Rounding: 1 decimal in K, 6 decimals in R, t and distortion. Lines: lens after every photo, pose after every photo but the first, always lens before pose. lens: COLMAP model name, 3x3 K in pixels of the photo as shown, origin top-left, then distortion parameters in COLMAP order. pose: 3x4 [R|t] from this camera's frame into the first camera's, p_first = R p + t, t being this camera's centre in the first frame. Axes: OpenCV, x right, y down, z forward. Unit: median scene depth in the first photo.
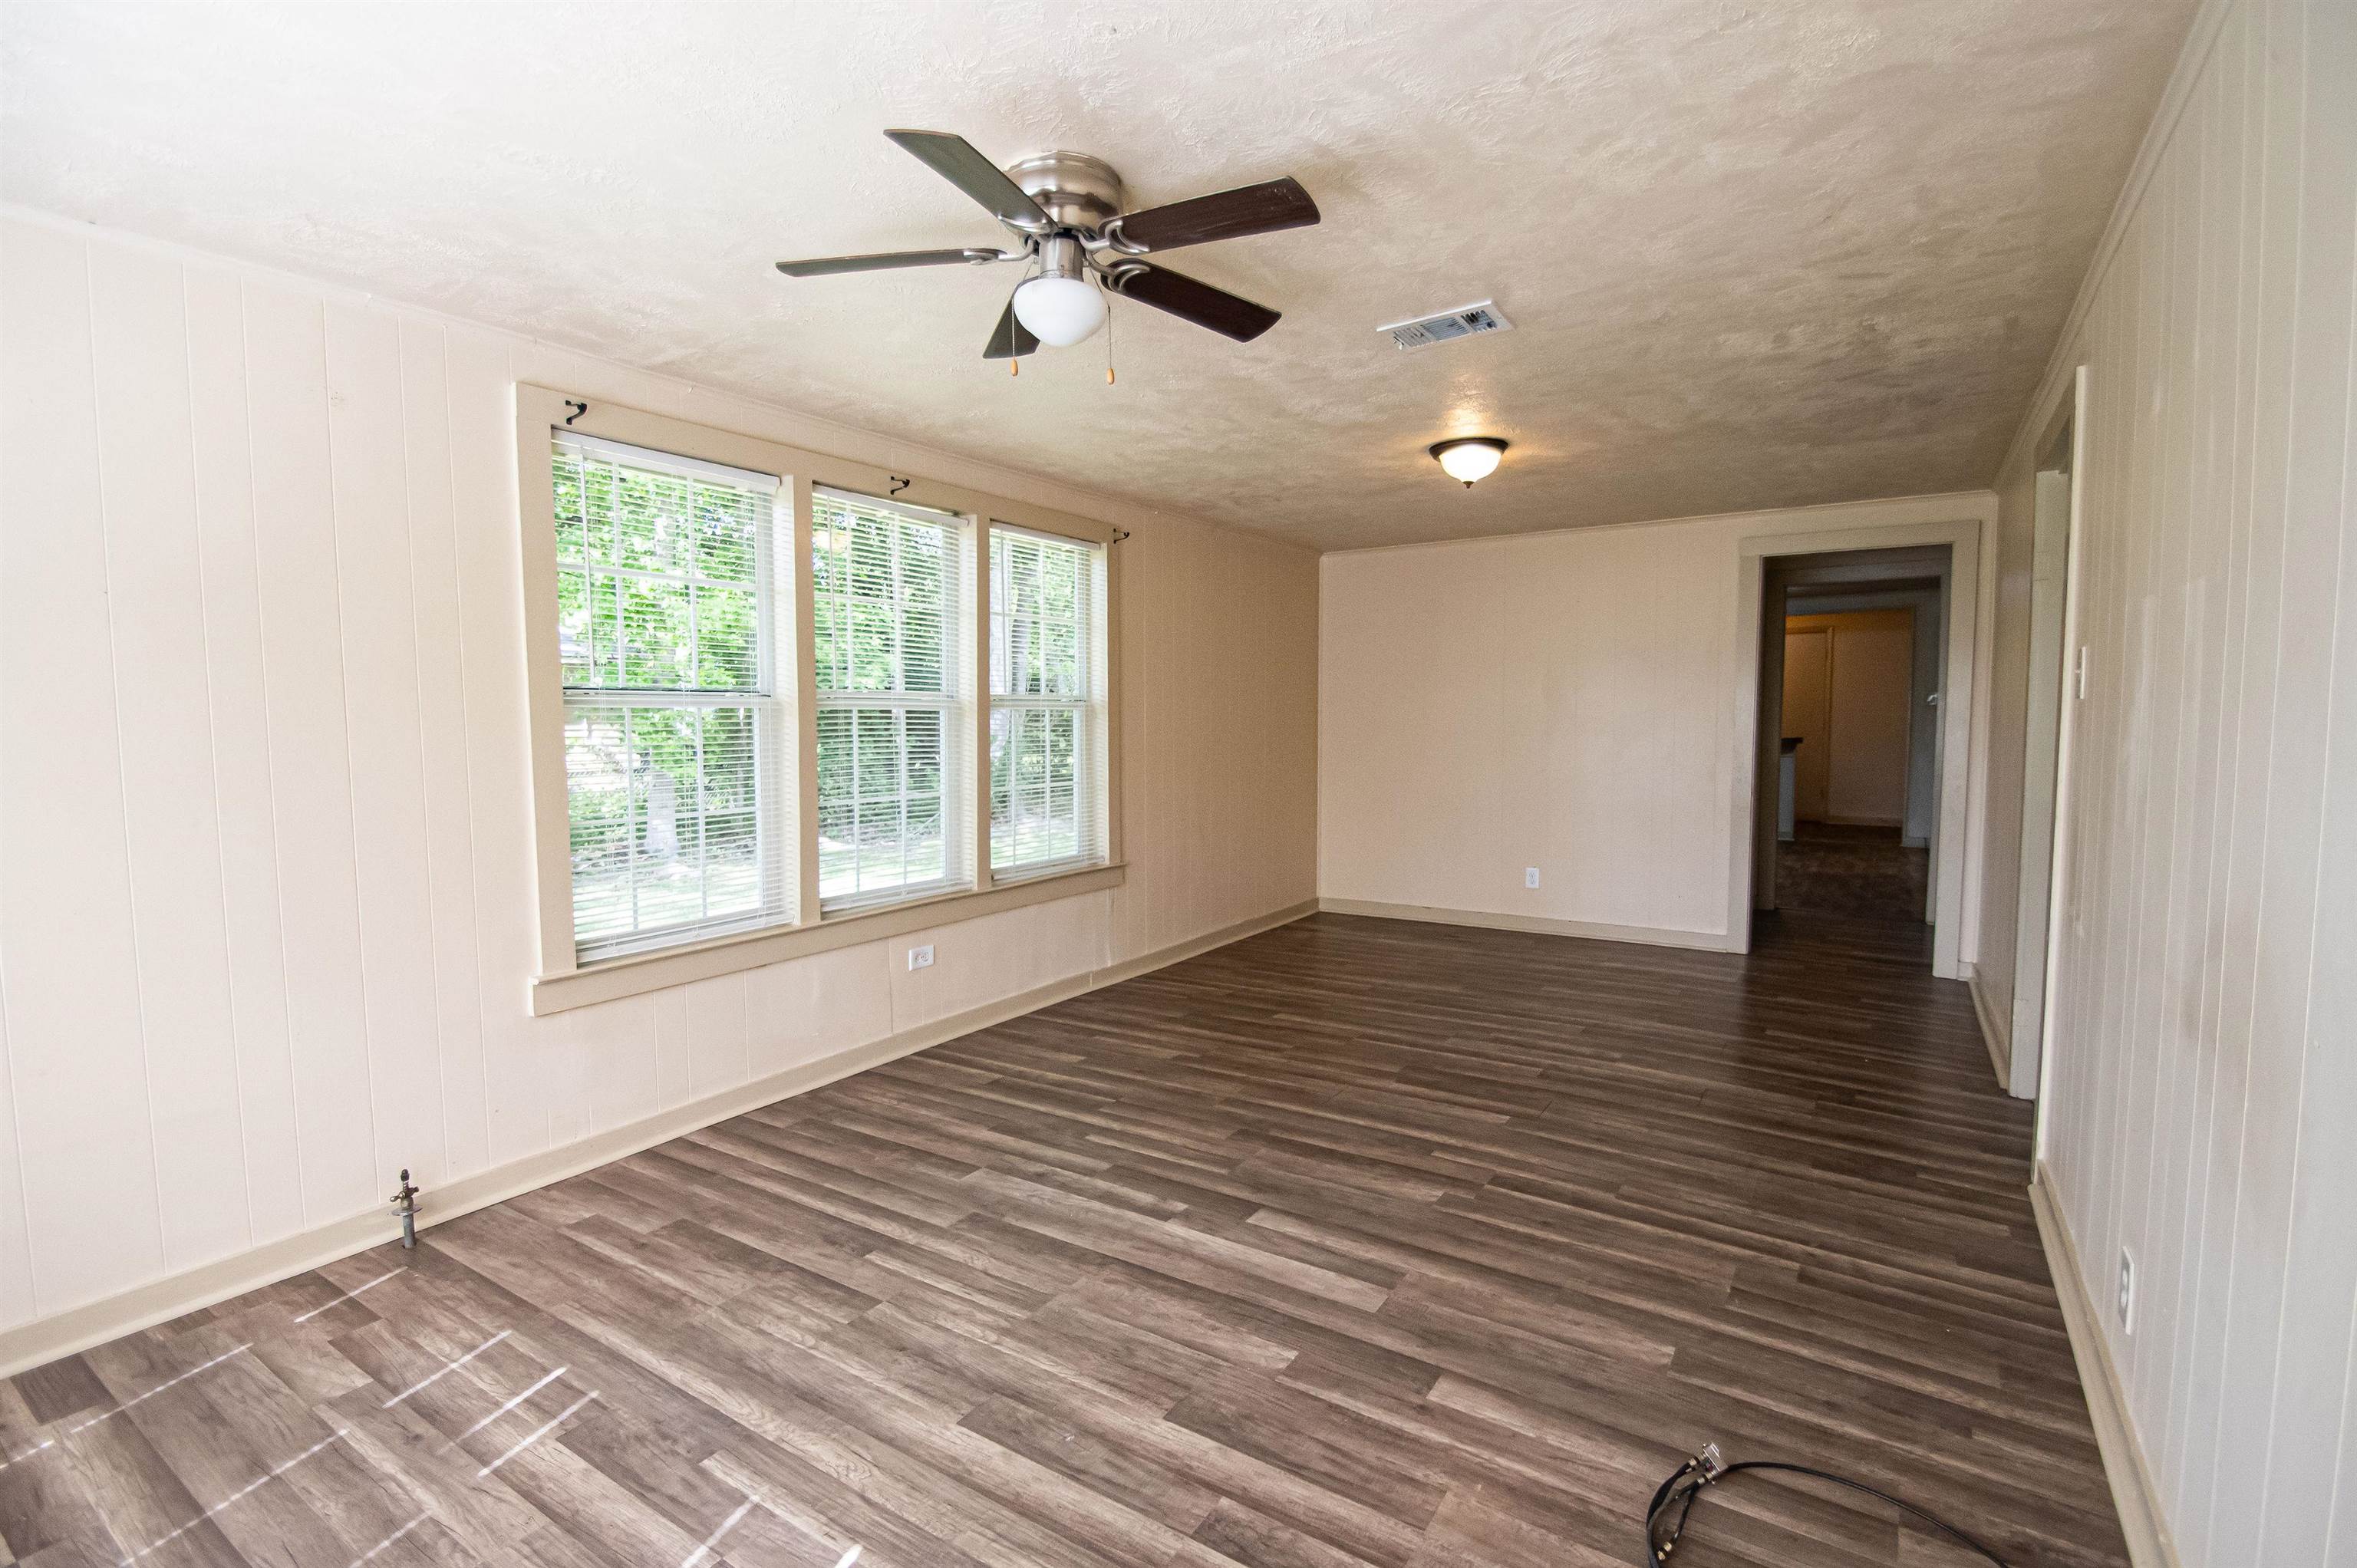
lens RADIAL K [[1061.1, 0, 1164.2], [0, 1061.1, 791.1], [0, 0, 1]] dist [0.000942, -0.010091]
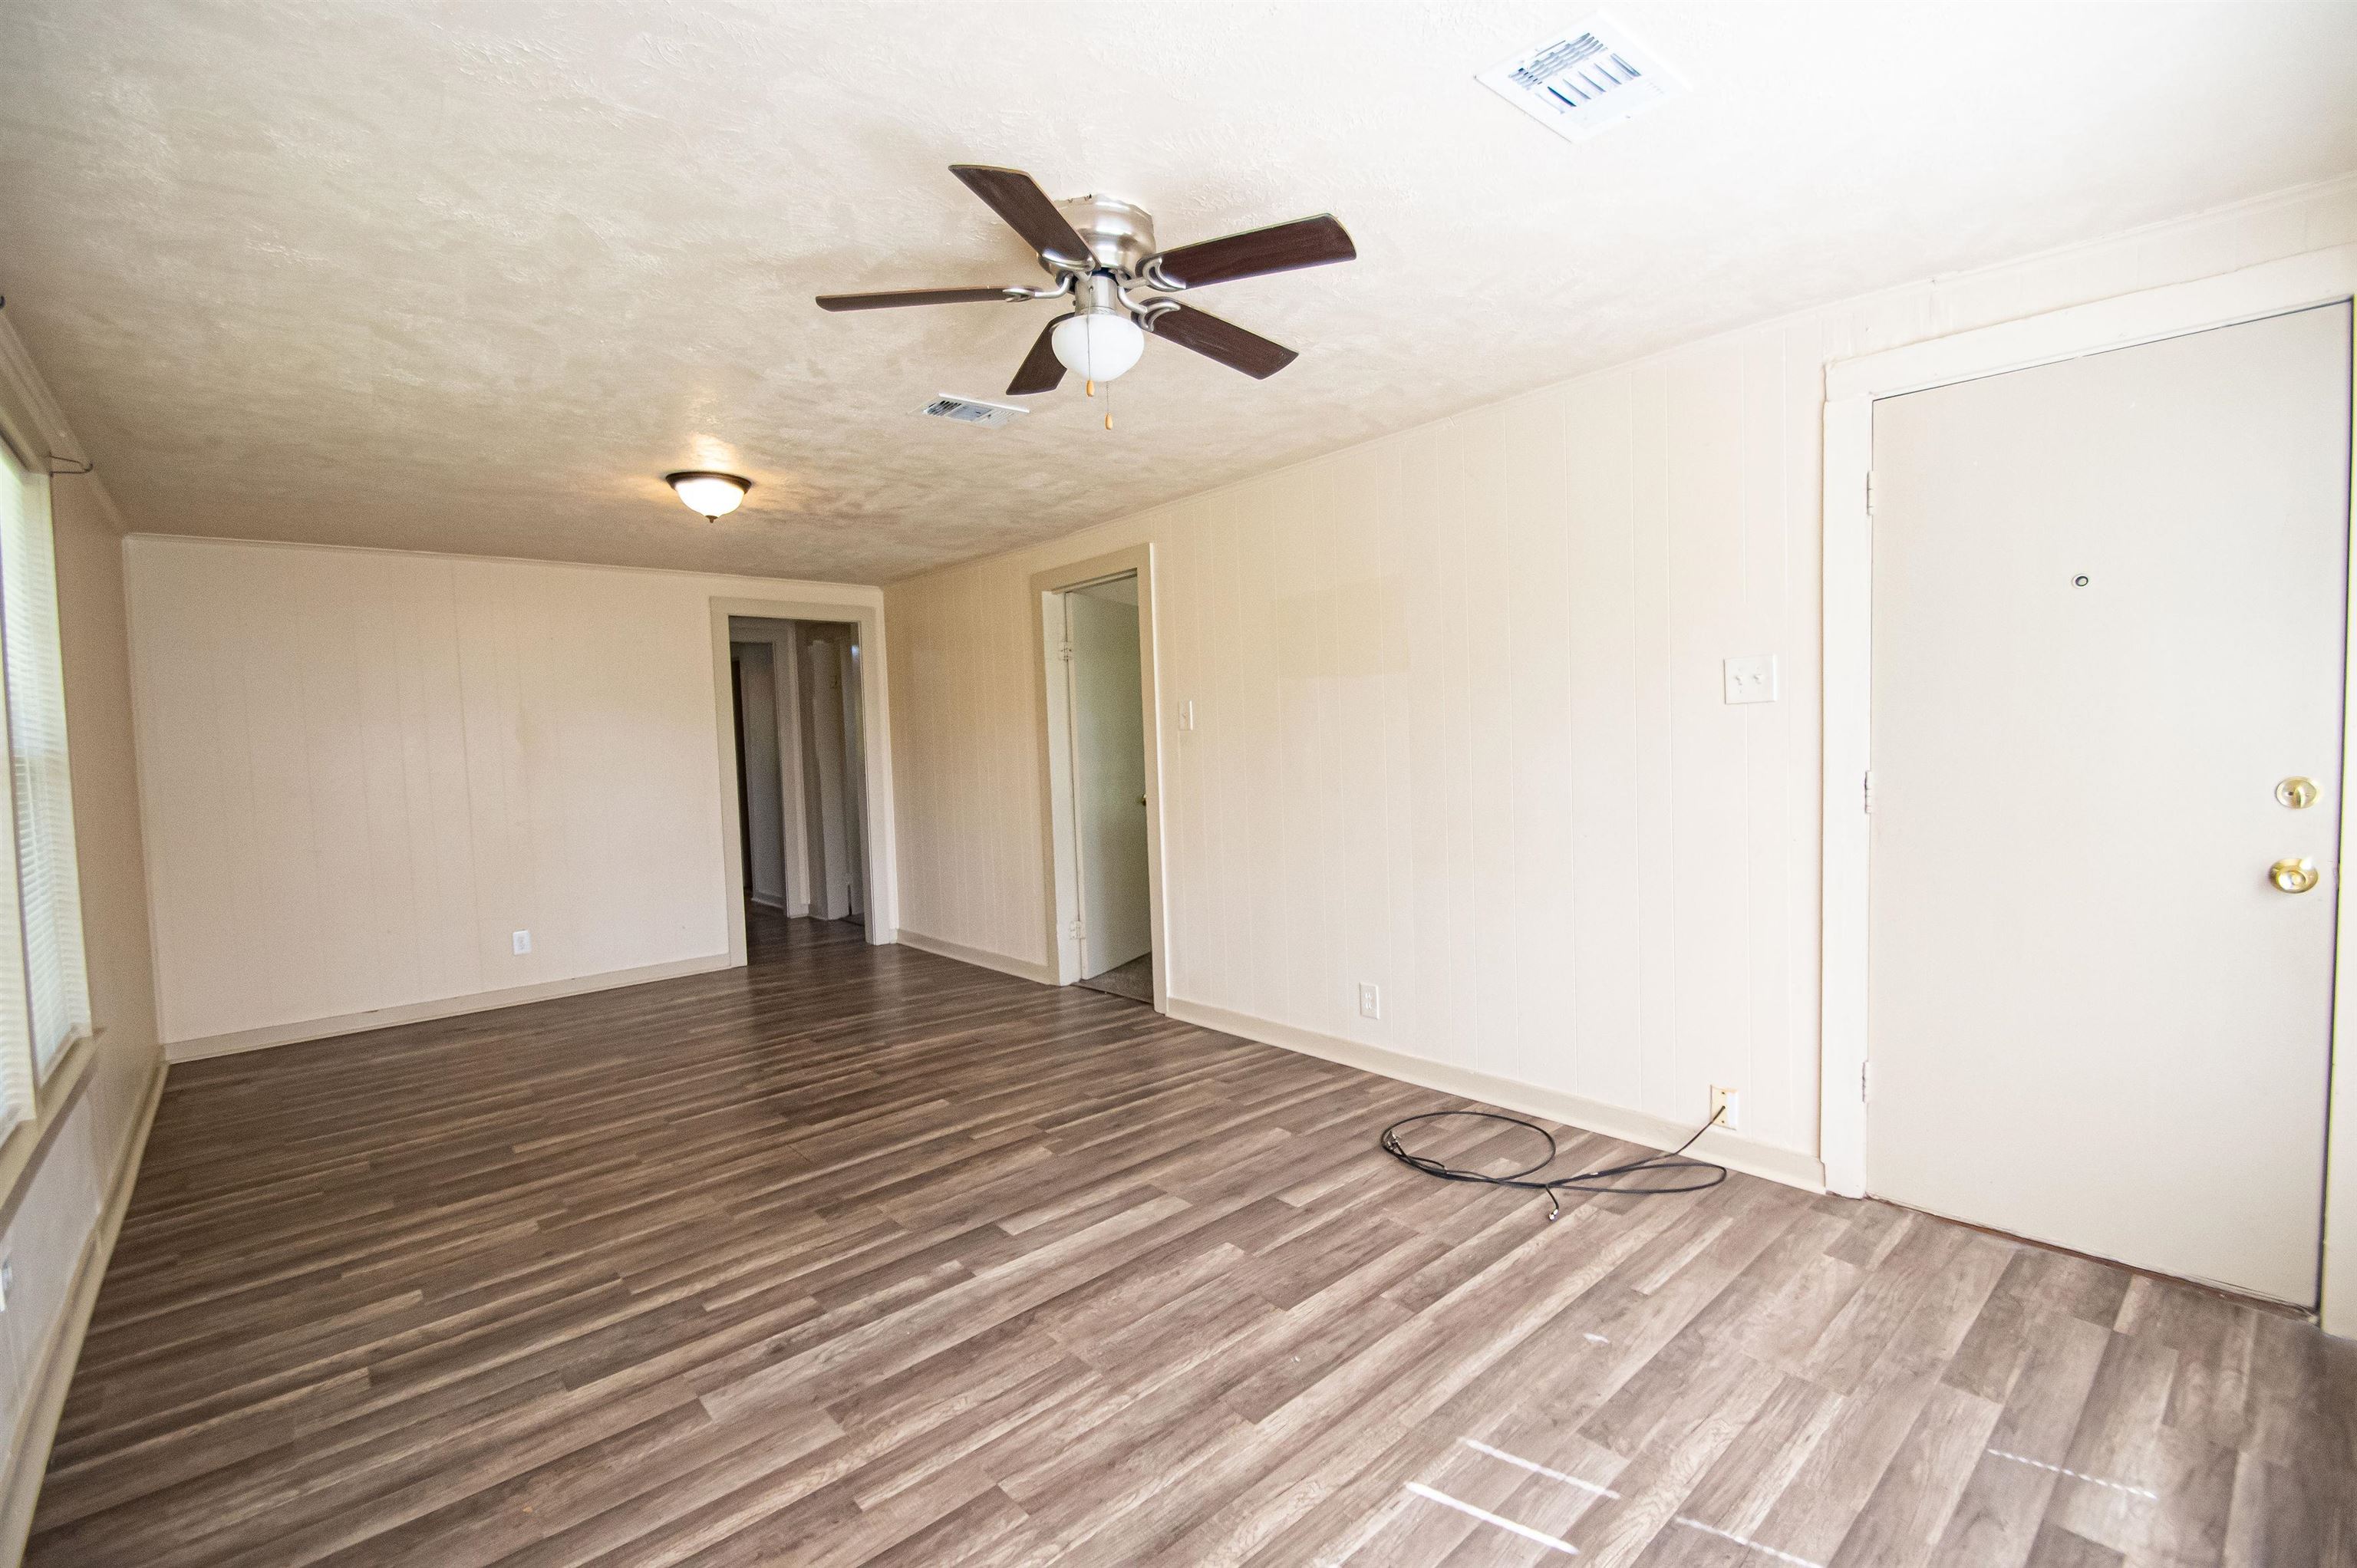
lens RADIAL K [[1061.1, 0, 1172.0], [0, 1061.1, 769.9], [0, 0, 1]] dist [0.000942, -0.010091]
pose [[0.242434, -0.034004, 0.969572, -0.799531], [0.100778, 0.994862, 0.009692, -0.032561], [-0.964919, 0.095362, 0.244616, 0.518995]]
